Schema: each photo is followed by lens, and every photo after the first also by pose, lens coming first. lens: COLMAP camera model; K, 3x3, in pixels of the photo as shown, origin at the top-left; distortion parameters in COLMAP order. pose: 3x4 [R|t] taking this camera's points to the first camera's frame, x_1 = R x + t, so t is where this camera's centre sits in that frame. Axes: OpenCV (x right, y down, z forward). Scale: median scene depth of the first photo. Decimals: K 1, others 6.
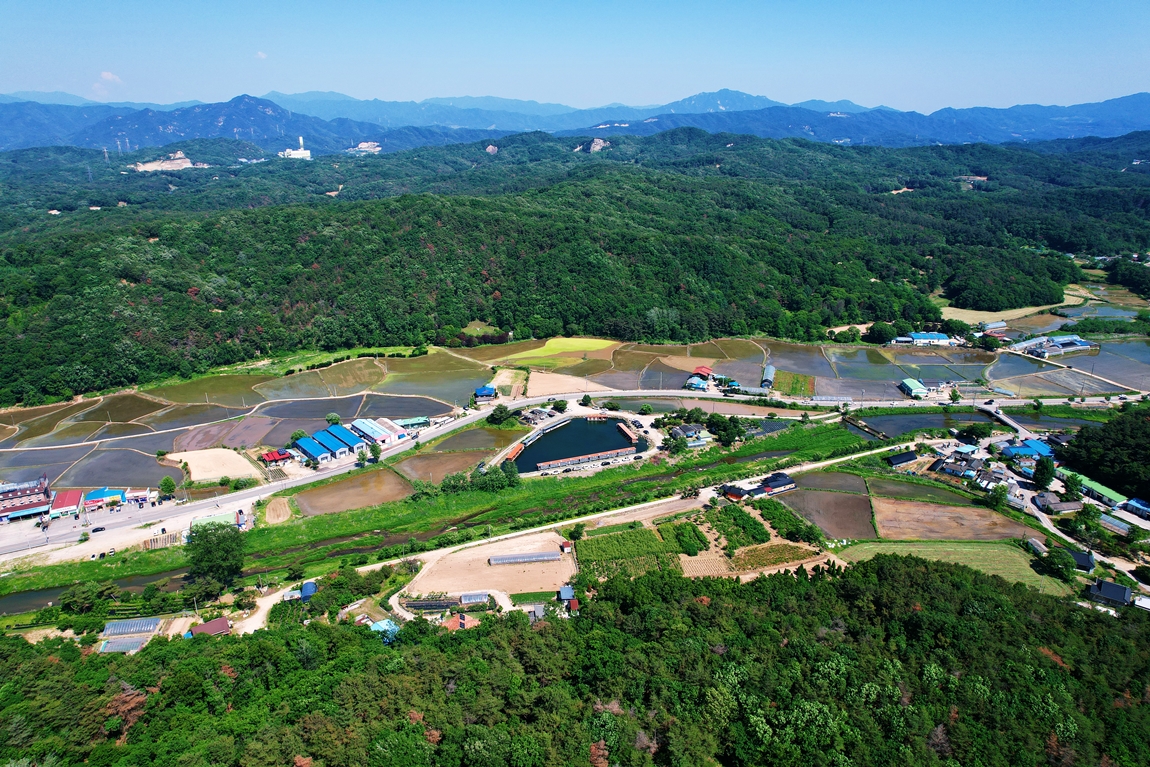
lens RADIAL K [[734.9, 0, 574.5], [0, 734.9, 384.5], [0, 0, 1]] dist [-0.074811, 0.067918]
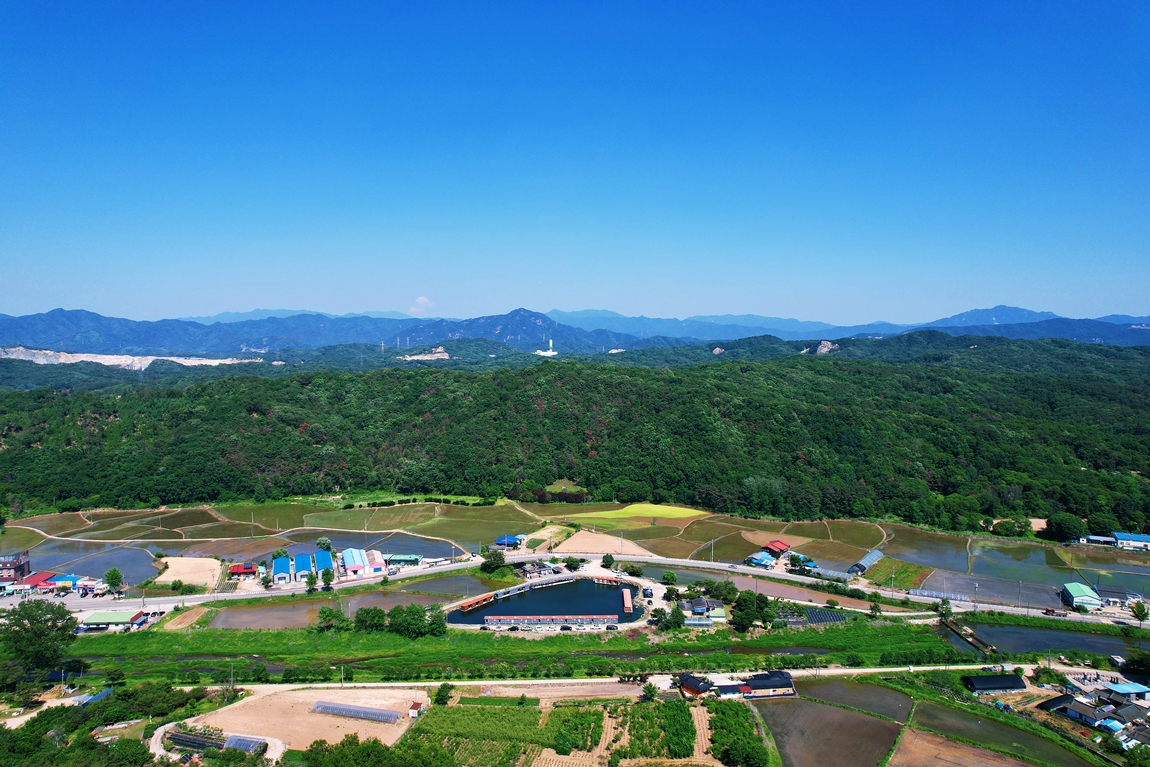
lens RADIAL K [[734.9, 0, 574.8], [0, 734.9, 385.1], [0, 0, 1]] dist [-0.074811, 0.067918]
pose [[0.939166, 0.027605, -0.342353, 0.215213], [-0.122651, 0.957999, -0.259219, 0.041674], [0.320819, 0.285439, 0.903106, 0.157969]]
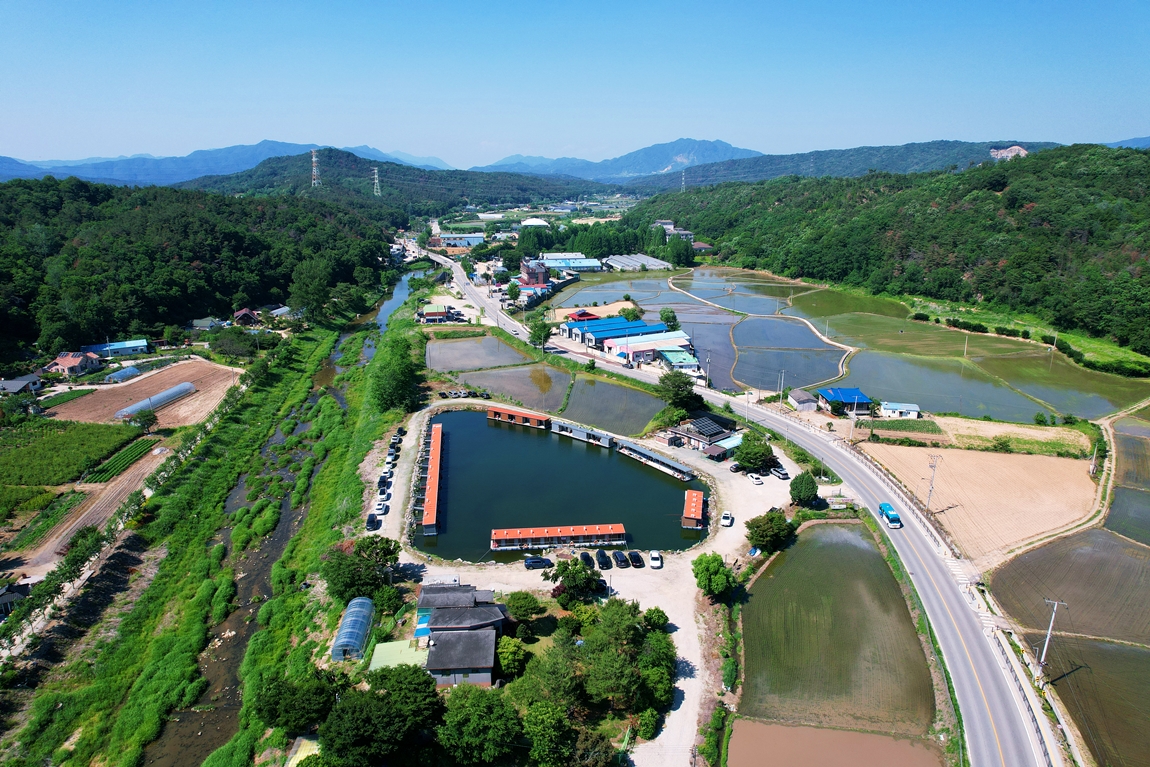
lens RADIAL K [[734.9, 0, 573.5], [0, 734.9, 381.7], [0, 0, 1]] dist [-0.074811, 0.067918]
pose [[-0.221906, 0.274582, -0.935608, 0.263429], [-0.325936, 0.883448, 0.336579, -0.076533], [0.918980, 0.379637, -0.106546, 0.775803]]
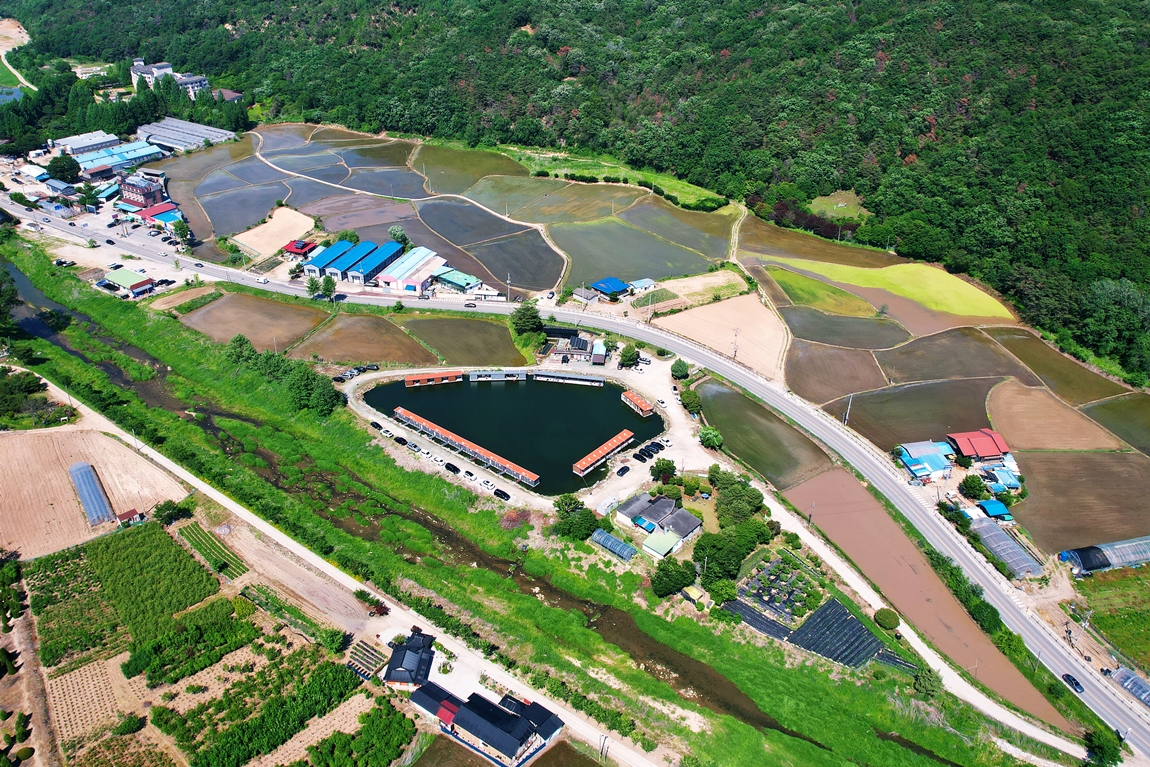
lens RADIAL K [[877.3, 0, 573.6], [0, 877.3, 324.2], [0, 0, 1]] dist [-0.046810, 0.003560]
pose [[0.513814, 0.405342, -0.756104, 0.366435], [-0.305844, 0.909979, 0.279995, -0.134248], [0.801533, 0.087384, 0.591531, 0.474886]]
